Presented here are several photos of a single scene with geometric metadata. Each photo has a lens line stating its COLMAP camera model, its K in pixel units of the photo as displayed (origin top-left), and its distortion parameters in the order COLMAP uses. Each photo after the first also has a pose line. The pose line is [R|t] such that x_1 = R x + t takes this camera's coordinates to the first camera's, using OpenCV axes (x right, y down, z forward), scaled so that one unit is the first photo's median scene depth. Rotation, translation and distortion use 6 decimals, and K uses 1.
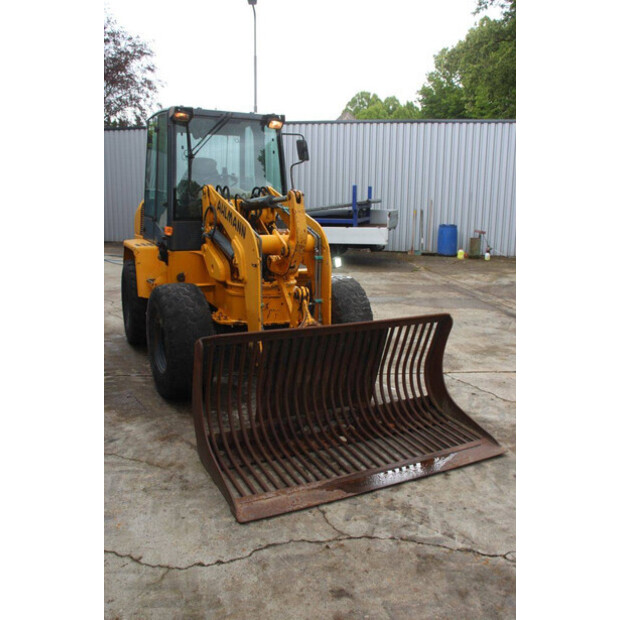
lens RADIAL K [[544.6, 0, 313.8], [0, 544.6, 308.3], [0, 0, 1]] dist [-0.096447, 0.039542]
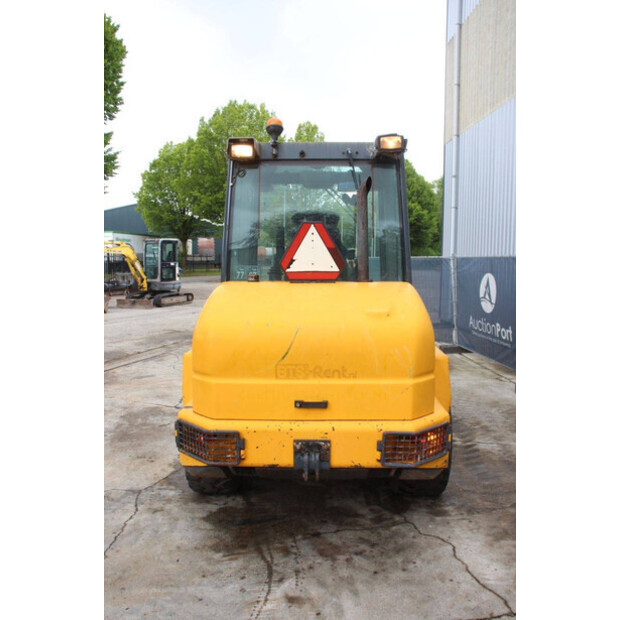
lens RADIAL K [[530.0, 0, 307.2], [0, 530.0, 319.8], [0, 0, 1]] dist [-0.097500, 0.043841]
pose [[-0.883613, -0.068768, 0.463140, -0.882747], [0.081657, 0.951364, 0.297052, -0.620707], [-0.461043, 0.300297, -0.835022, 2.775742]]
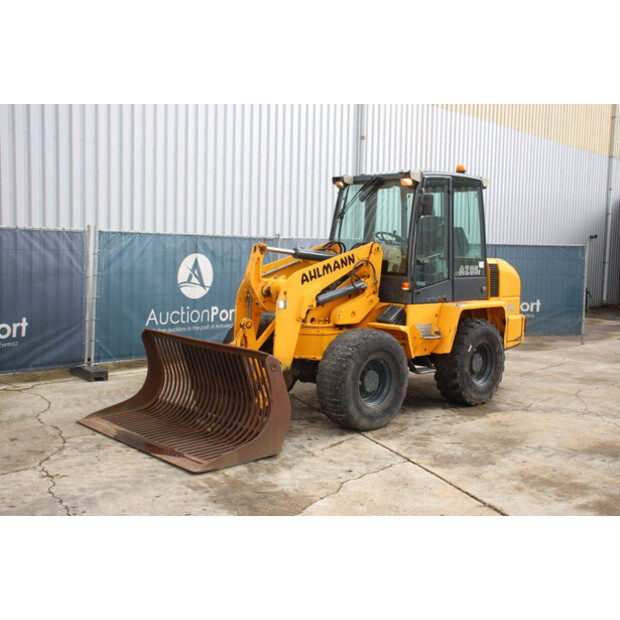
lens RADIAL K [[723.4, 0, 308.5], [0, 723.4, 319.0], [0, 0, 1]] dist [0.019429, 0.000000]
pose [[0.284925, 0.087344, -0.954562, 1.903405], [-0.217432, 0.975771, 0.024384, -0.134128], [0.933563, 0.200605, 0.297013, 0.738624]]
